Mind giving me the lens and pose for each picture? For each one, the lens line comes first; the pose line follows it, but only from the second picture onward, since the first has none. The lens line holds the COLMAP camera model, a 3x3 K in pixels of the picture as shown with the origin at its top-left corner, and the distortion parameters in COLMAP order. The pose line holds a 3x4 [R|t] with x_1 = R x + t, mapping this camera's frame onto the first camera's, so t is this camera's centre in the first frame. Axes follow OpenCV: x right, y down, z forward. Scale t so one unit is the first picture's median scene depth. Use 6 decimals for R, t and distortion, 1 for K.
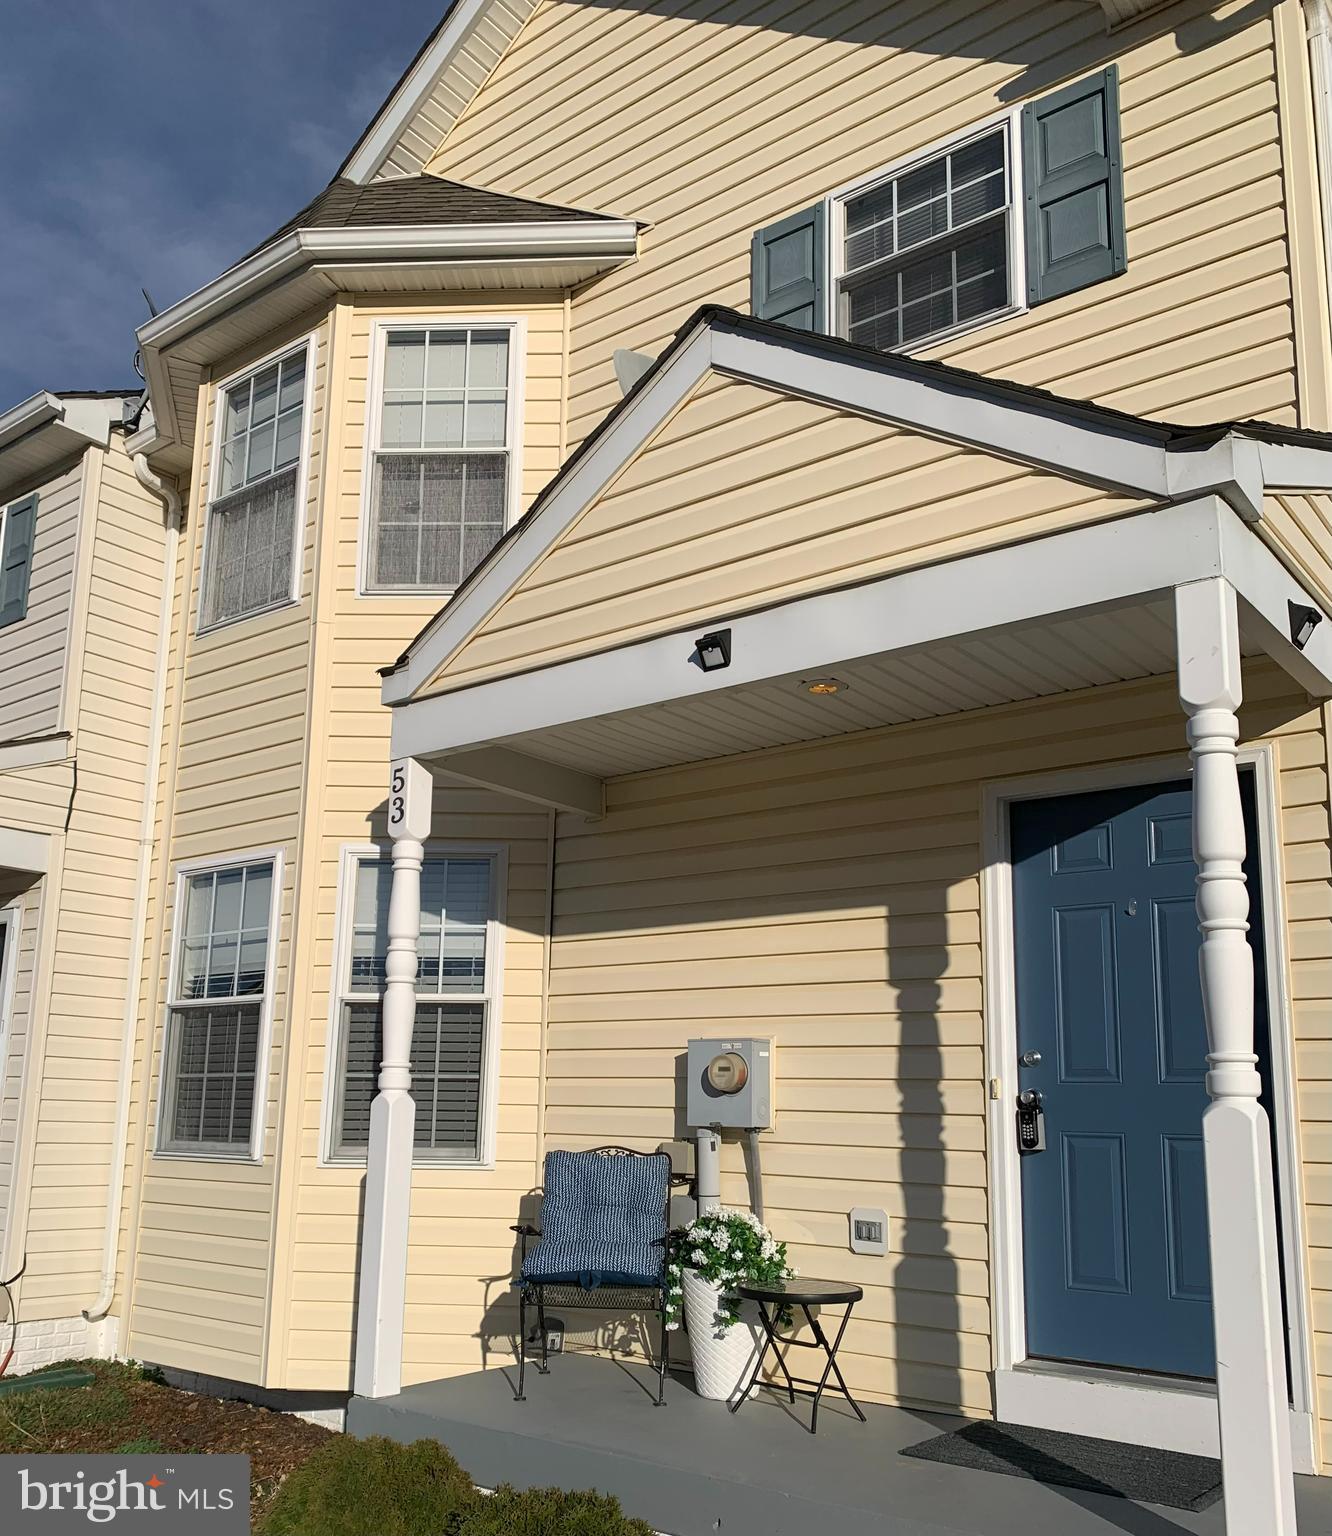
lens RADIAL K [[1375.4, 0, 658.8], [0, 1375.4, 868.8], [0, 0, 1]] dist [0.036841, -0.047224]
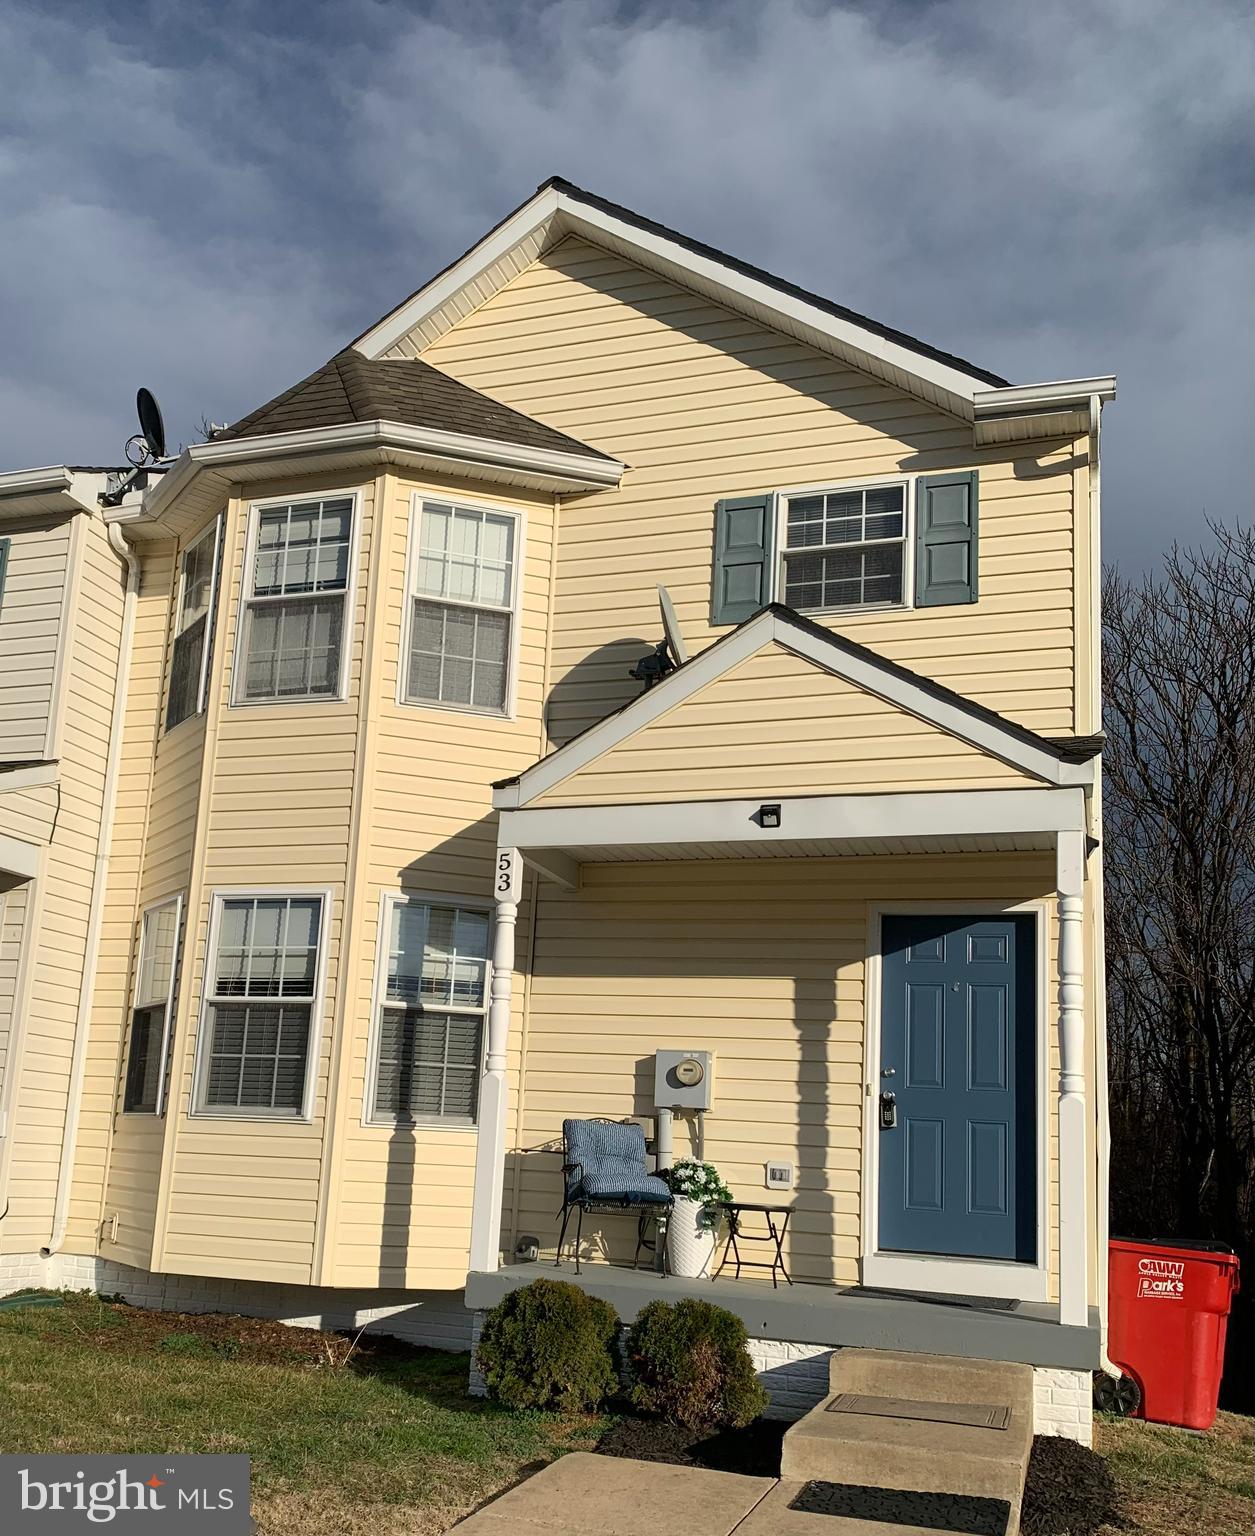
lens RADIAL K [[1438.4, 0, 586.3], [0, 1438.4, 915.9], [0, 0, 1]] dist [0.134018, -0.358212]
pose [[0.945264, 0.087605, 0.314327, -0.521227], [-0.093707, 0.995590, 0.004324, -0.019257], [-0.312562, -0.033542, 0.949305, -0.434328]]
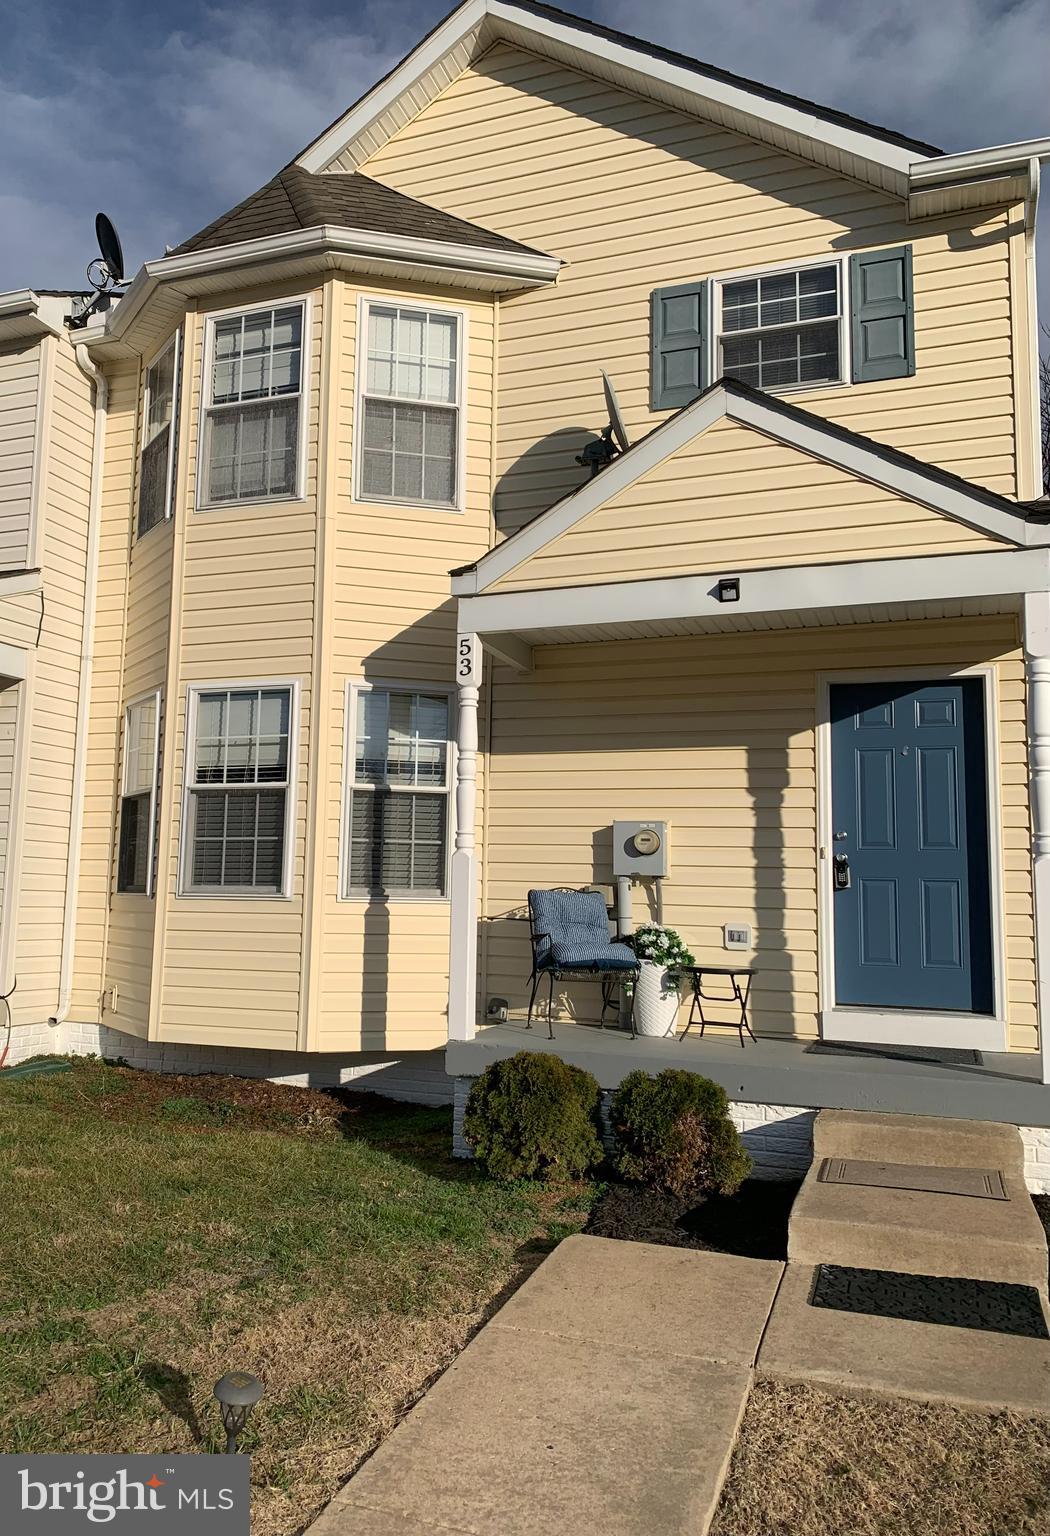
lens RADIAL K [[1185.5, 0, 473.5], [0, 1185.5, 758.0], [0, 0, 1]] dist [0.089536, -0.184467]
pose [[0.954778, 0.037203, 0.294983, -0.500847], [-0.056617, 0.996736, 0.057544, -0.015848], [-0.291879, -0.071643, 0.953768, -0.230421]]
